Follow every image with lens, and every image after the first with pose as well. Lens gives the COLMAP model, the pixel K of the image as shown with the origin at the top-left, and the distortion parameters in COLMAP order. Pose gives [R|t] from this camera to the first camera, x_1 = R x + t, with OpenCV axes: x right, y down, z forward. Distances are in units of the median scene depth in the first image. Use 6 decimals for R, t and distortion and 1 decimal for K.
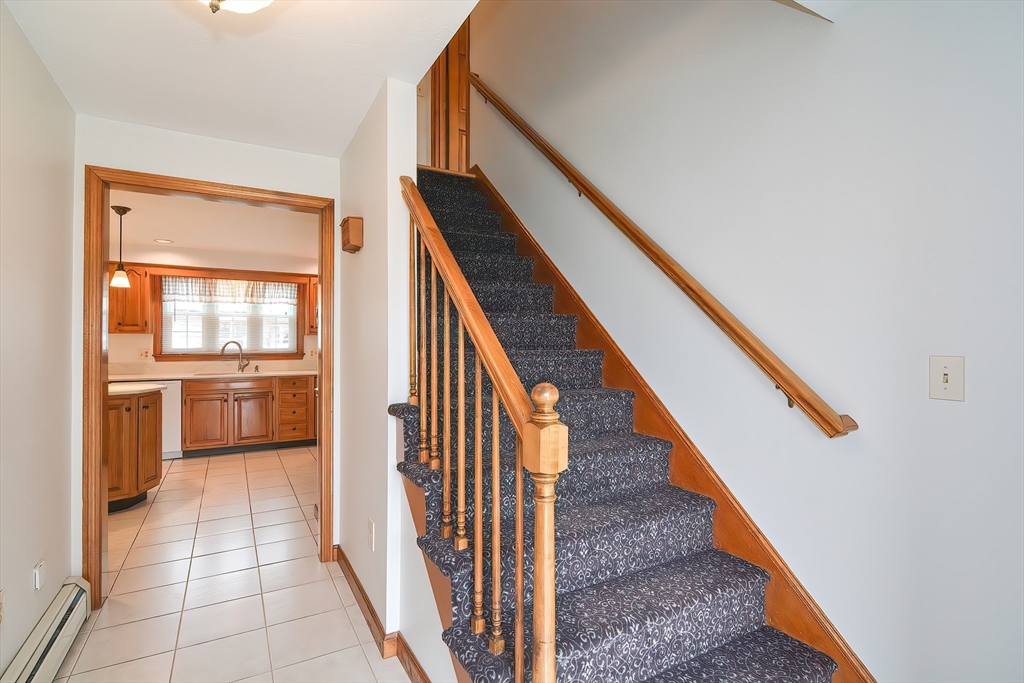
lens RADIAL K [[498.7, 0, 509.8], [0, 498.7, 337.8], [0, 0, 1]] dist [0.004201, -0.001024]
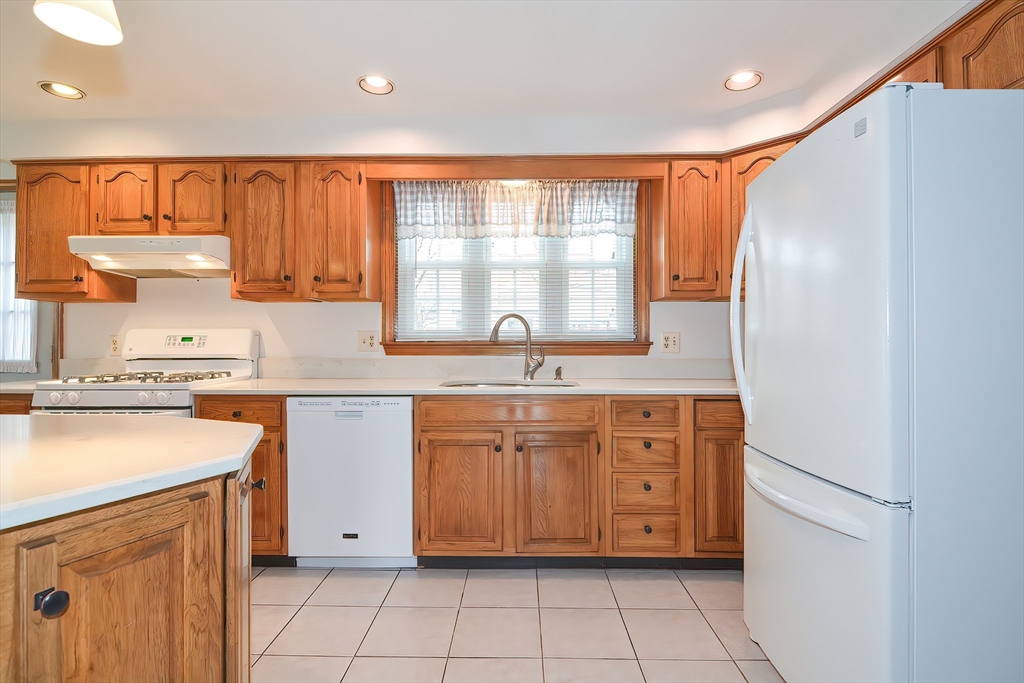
lens RADIAL K [[498.7, 0, 509.8], [0, 498.7, 337.8], [0, 0, 1]] dist [0.004201, -0.001024]
pose [[0.861977, -0.006043, -0.506911, -0.323058], [0.006005, 0.999981, -0.001709, 0.030443], [0.506911, -0.001571, 0.861997, 0.598983]]
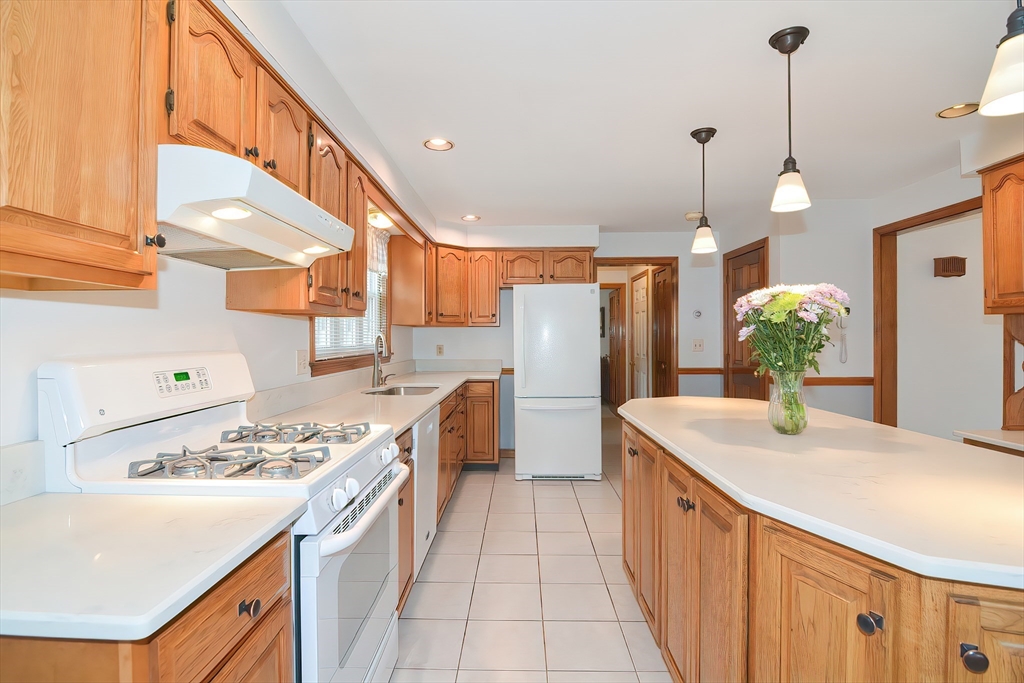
lens RADIAL K [[498.7, 0, 509.8], [0, 498.7, 337.8], [0, 0, 1]] dist [0.004201, -0.001024]
pose [[0.520745, -0.007300, 0.853681, -0.981132], [-0.007303, 0.999889, 0.013005, 0.004908], [-0.853681, -0.013006, 0.520634, 0.589485]]
